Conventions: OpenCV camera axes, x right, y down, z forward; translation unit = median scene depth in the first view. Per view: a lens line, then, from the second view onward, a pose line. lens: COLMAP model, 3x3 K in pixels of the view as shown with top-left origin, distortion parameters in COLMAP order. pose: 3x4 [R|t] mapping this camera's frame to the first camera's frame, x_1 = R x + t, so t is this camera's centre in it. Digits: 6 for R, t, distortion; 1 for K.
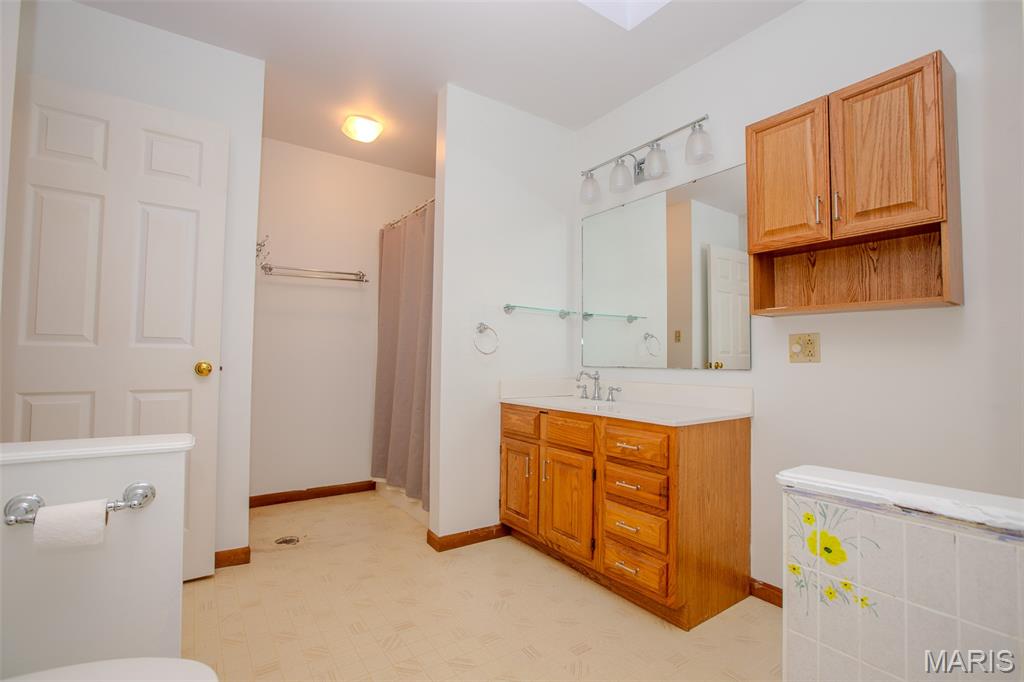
lens RADIAL K [[473.2, 0, 516.4], [0, 473.2, 342.5], [0, 0, 1]] dist [-0.032098, 0.000352]
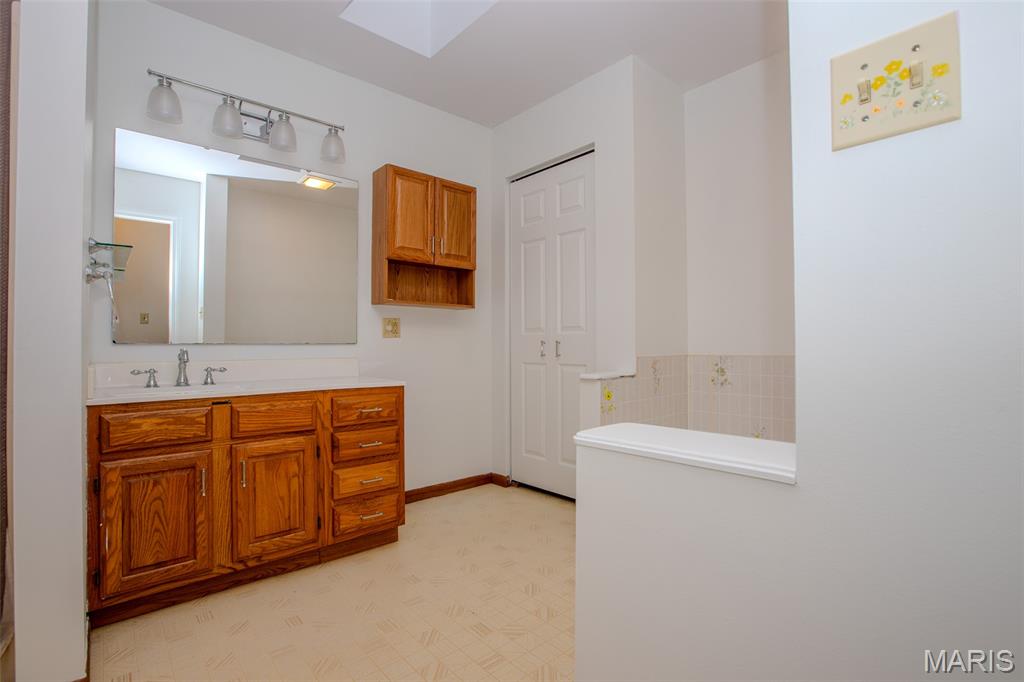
lens RADIAL K [[473.2, 0, 516.4], [0, 473.2, 342.5], [0, 0, 1]] dist [-0.032098, 0.000352]
pose [[-0.117069, -0.002157, 0.993121, -0.838209], [-0.033016, 0.999453, -0.001721, 0.043267], [-0.992575, -0.032990, -0.117076, 0.710206]]
